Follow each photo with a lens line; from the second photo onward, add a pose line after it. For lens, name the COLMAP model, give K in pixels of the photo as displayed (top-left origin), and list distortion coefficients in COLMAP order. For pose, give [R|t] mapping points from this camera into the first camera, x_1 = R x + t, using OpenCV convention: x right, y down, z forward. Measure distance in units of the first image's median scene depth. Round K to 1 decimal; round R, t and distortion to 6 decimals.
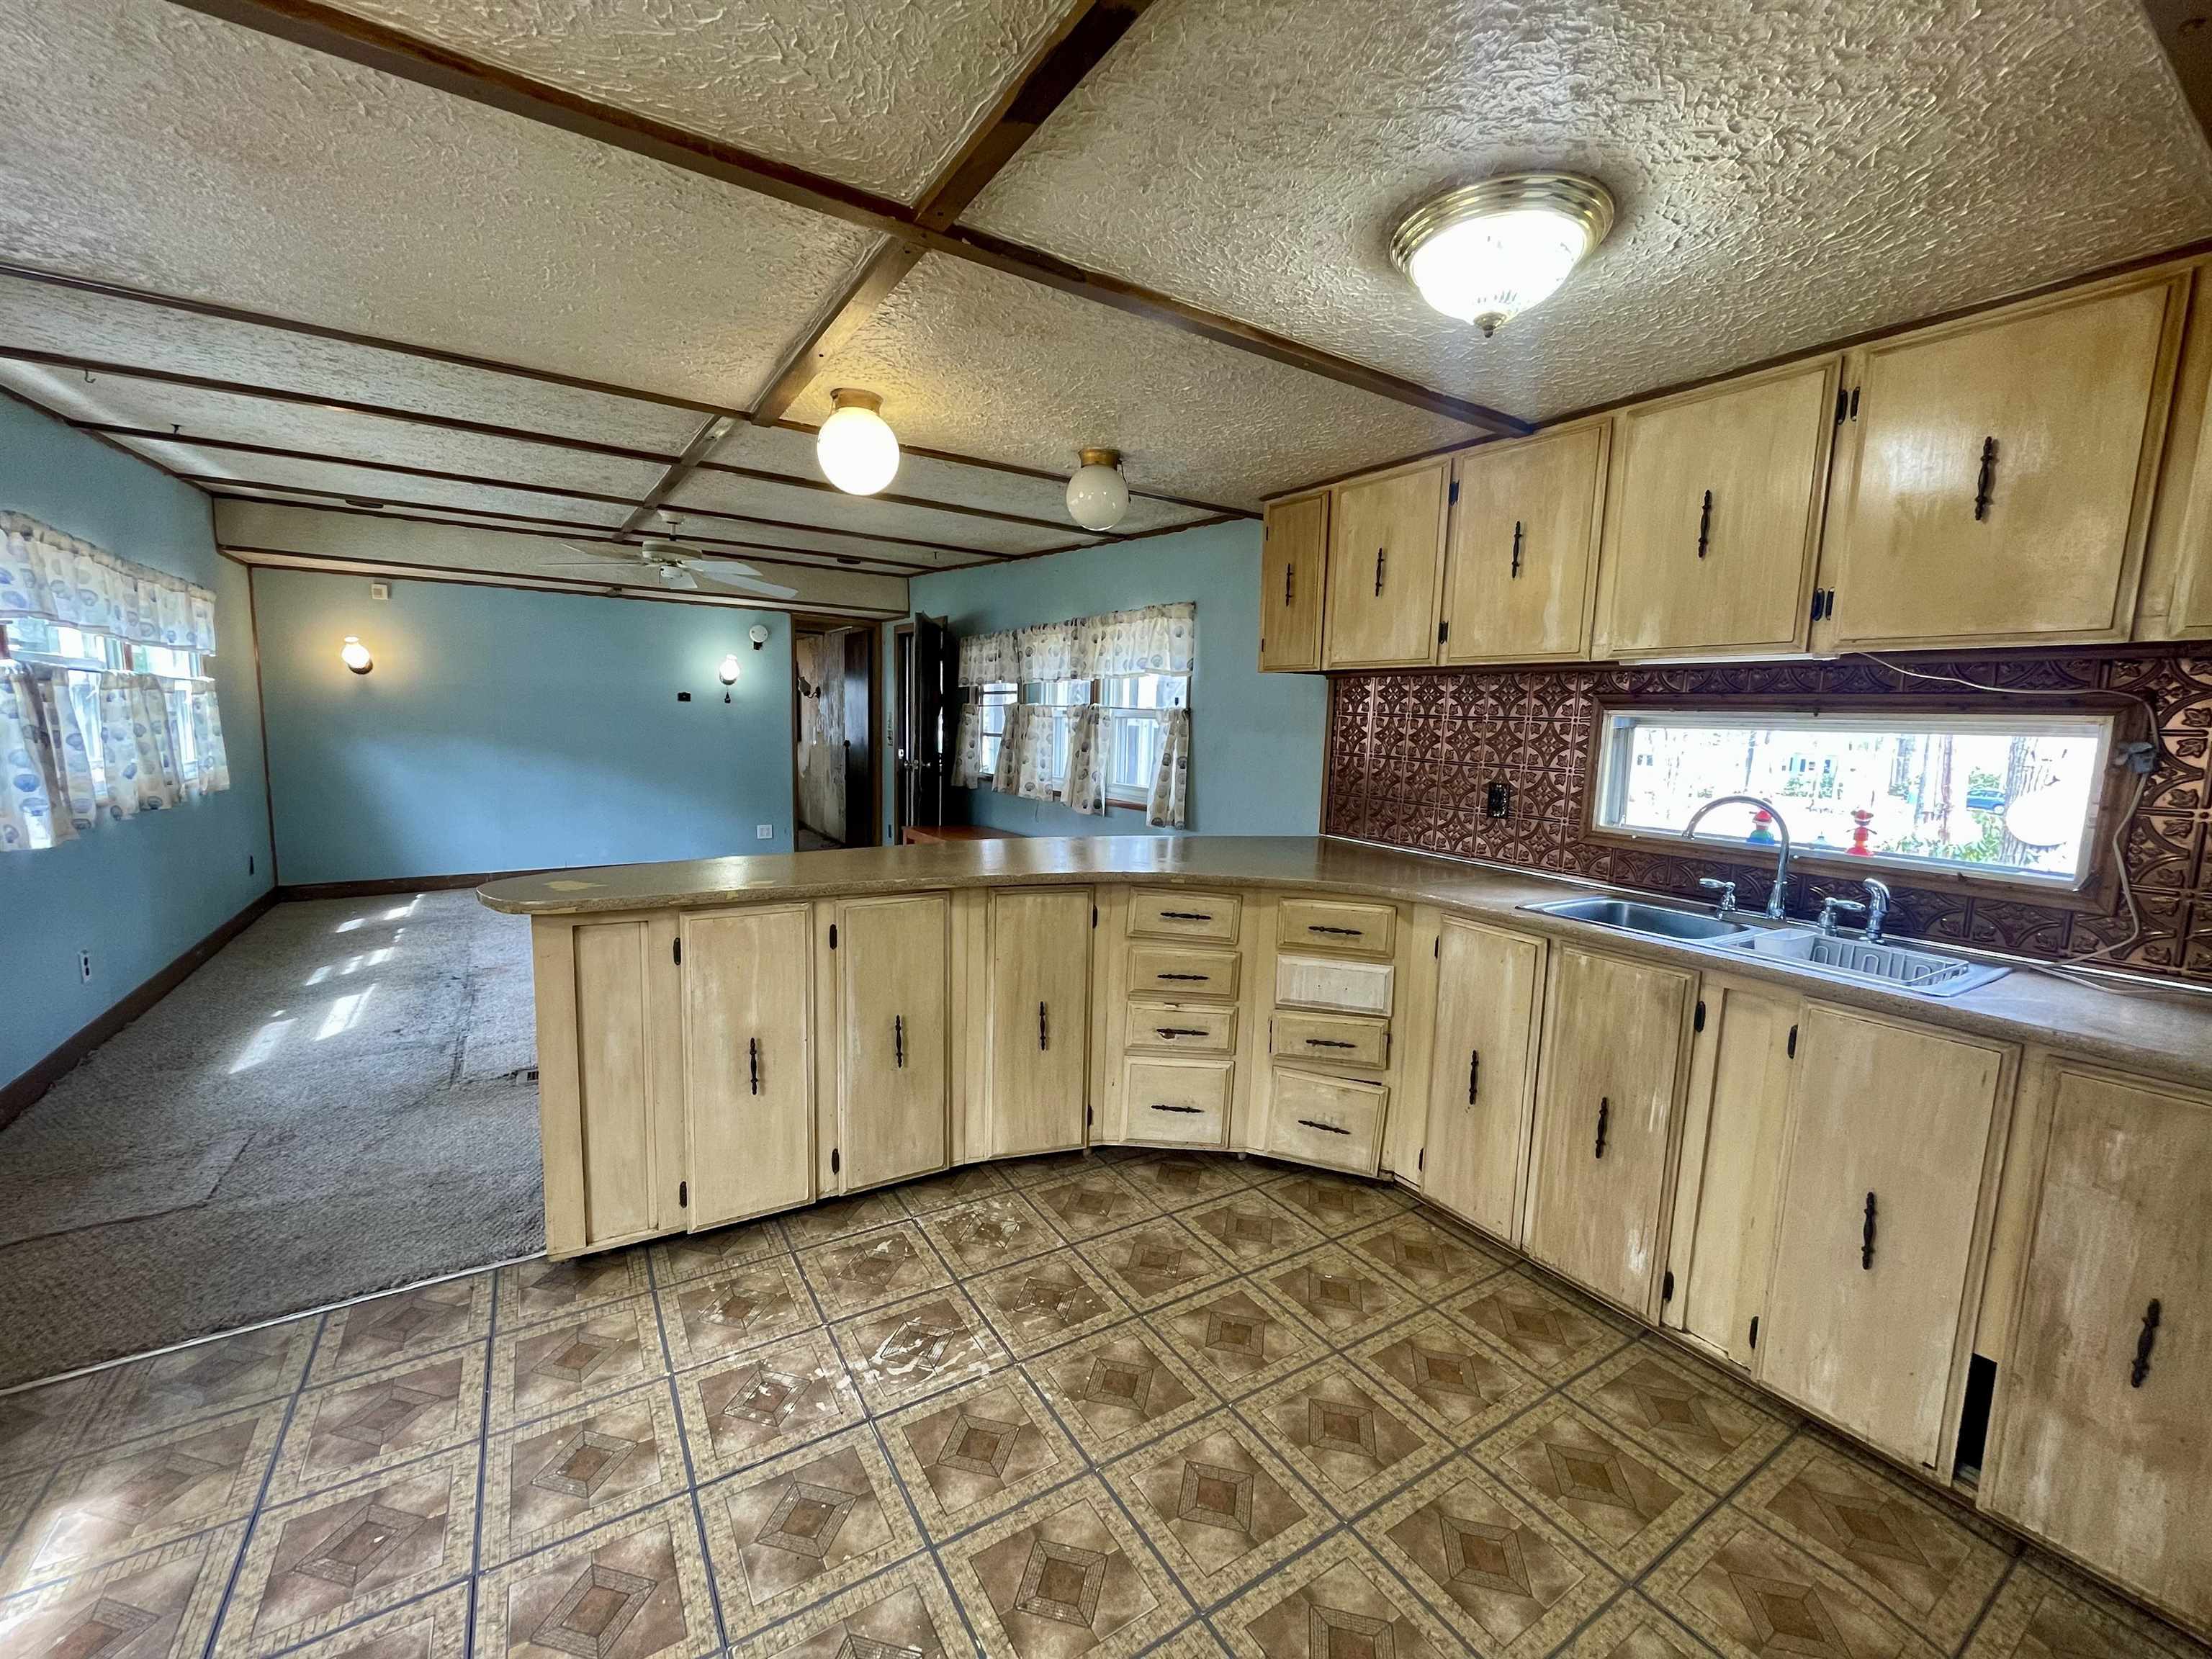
lens RADIAL K [[893.9, 0, 1105.2], [0, 893.9, 829.8], [0, 0, 1]] dist [-0.003516, 0.000284]
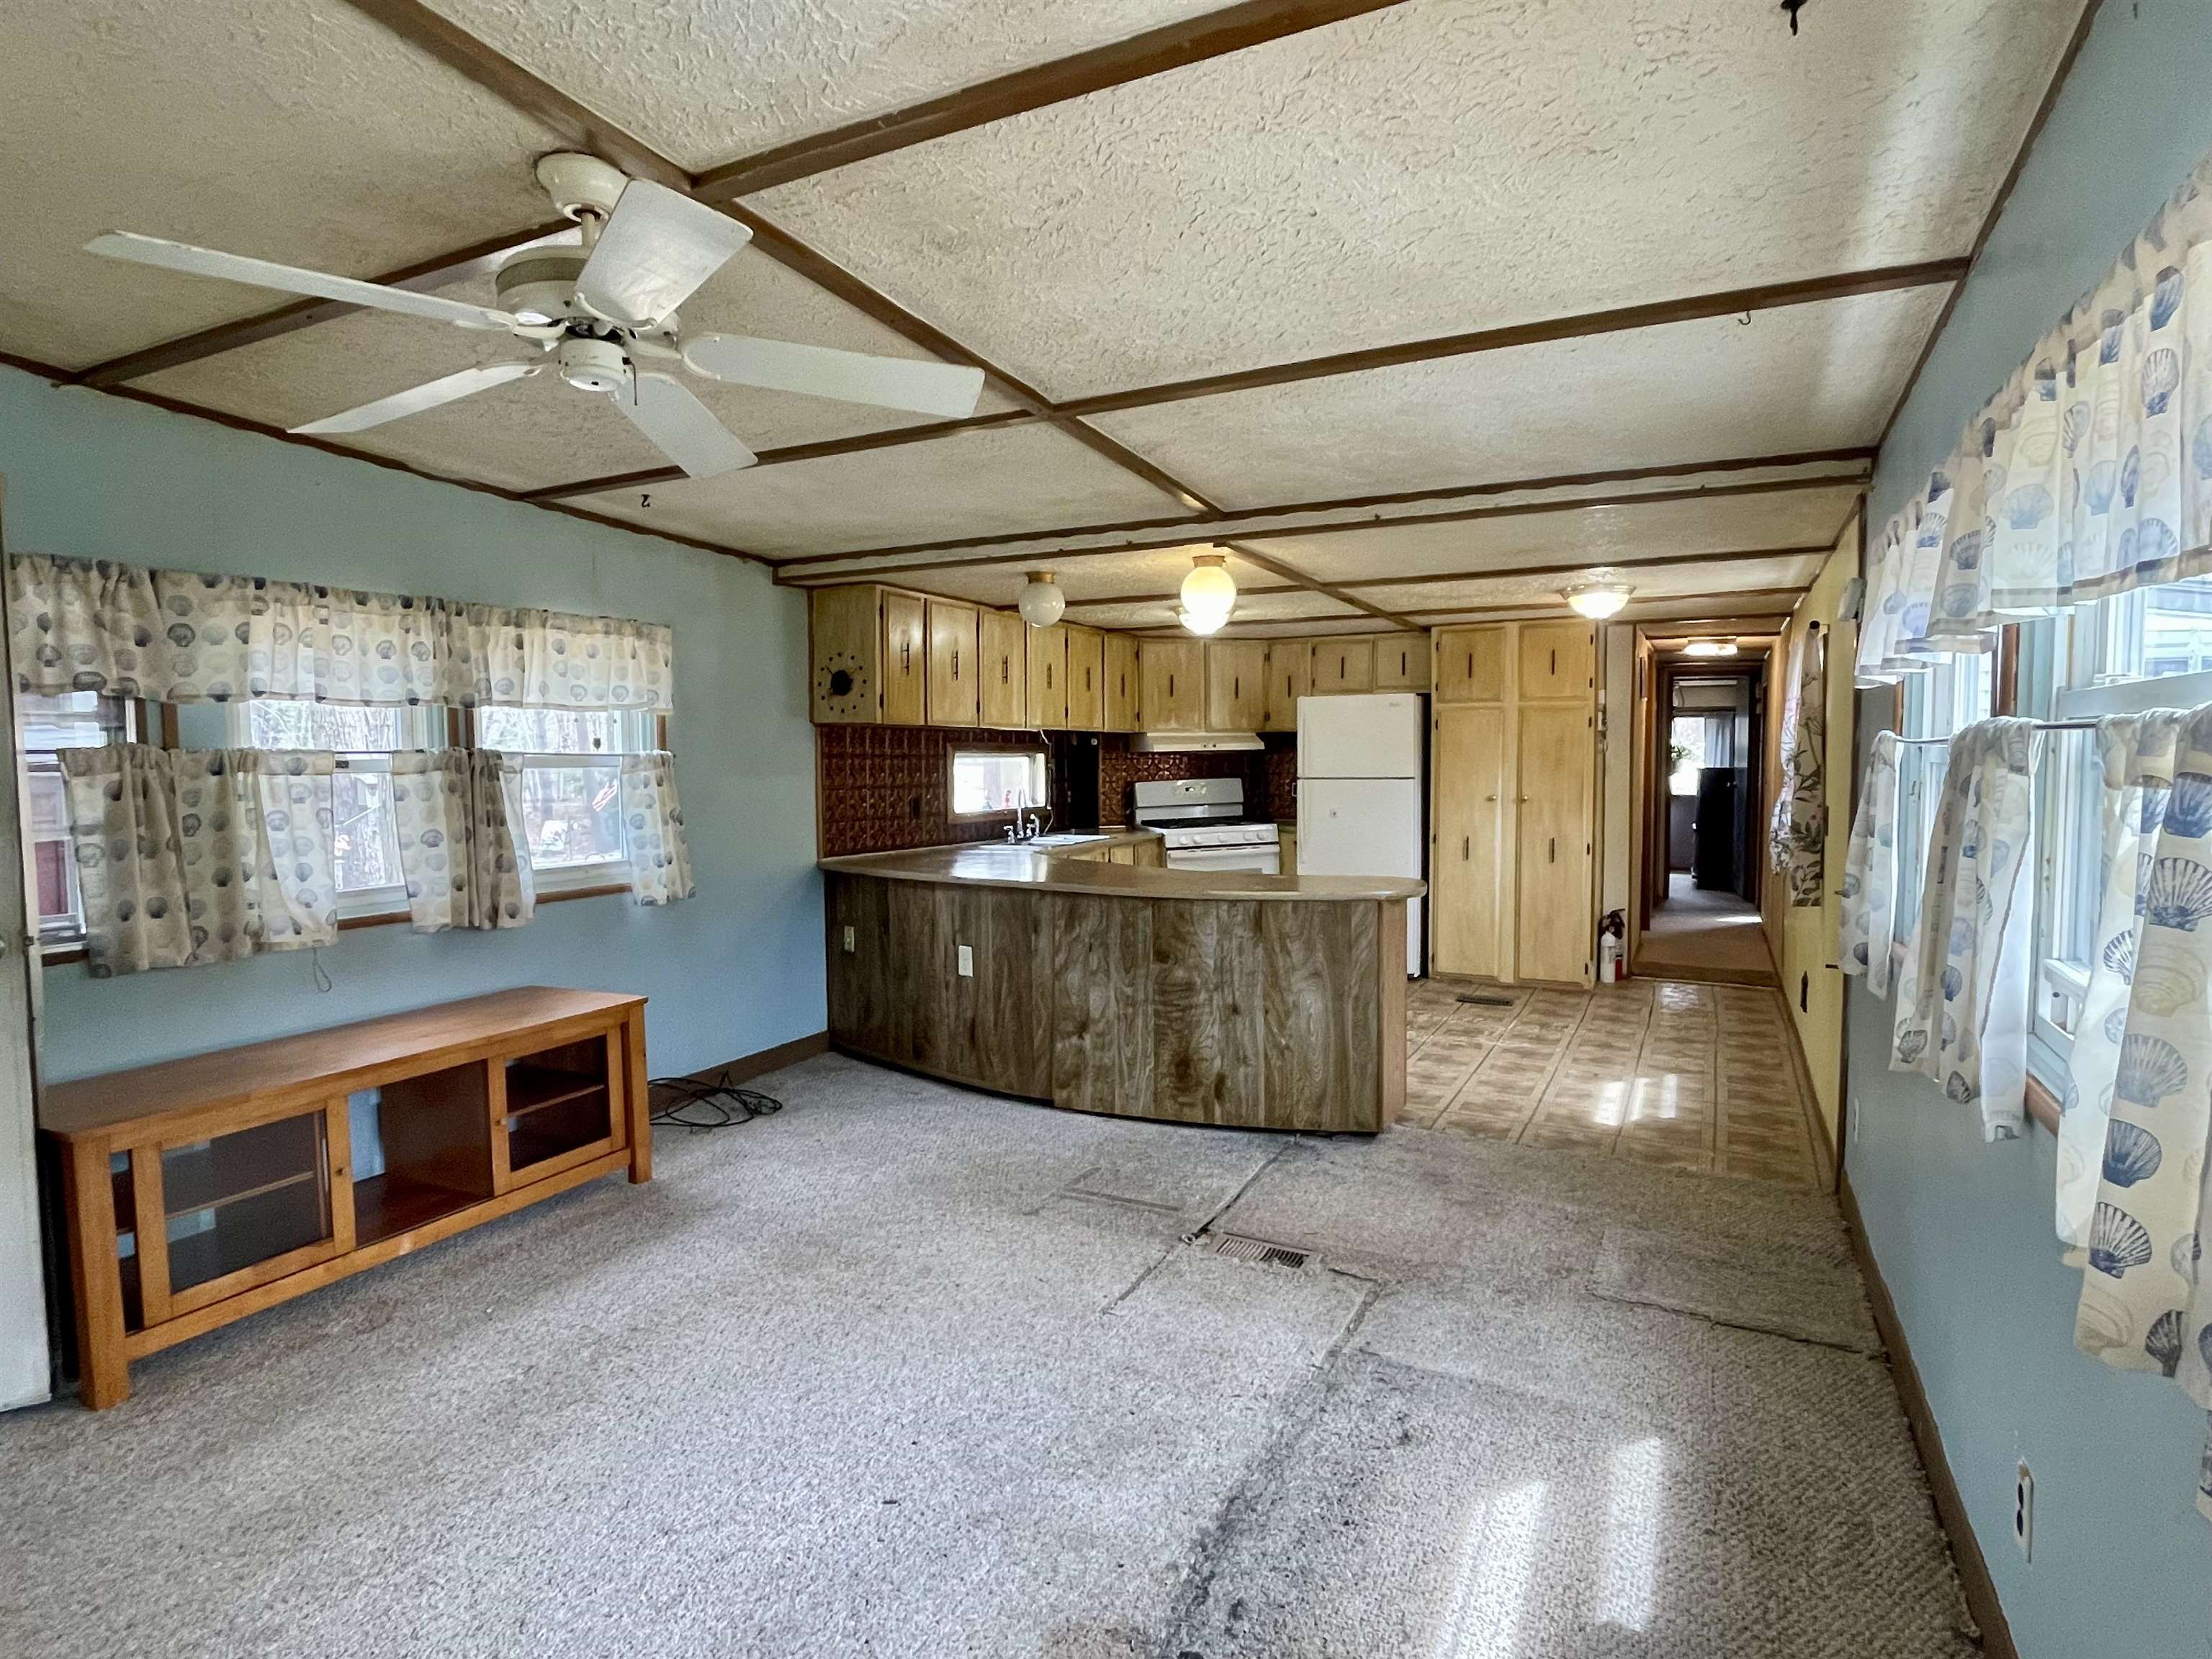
lens RADIAL K [[1189.0, 0, 1104.3], [0, 1189.0, 821.5], [0, 0, 1]] dist [-0.001319, -0.000514]
pose [[-0.504418, -0.073260, 0.860346, -1.965233], [0.099816, 0.984767, 0.142377, -0.350113], [-0.857671, 0.157693, -0.489422, 2.217492]]
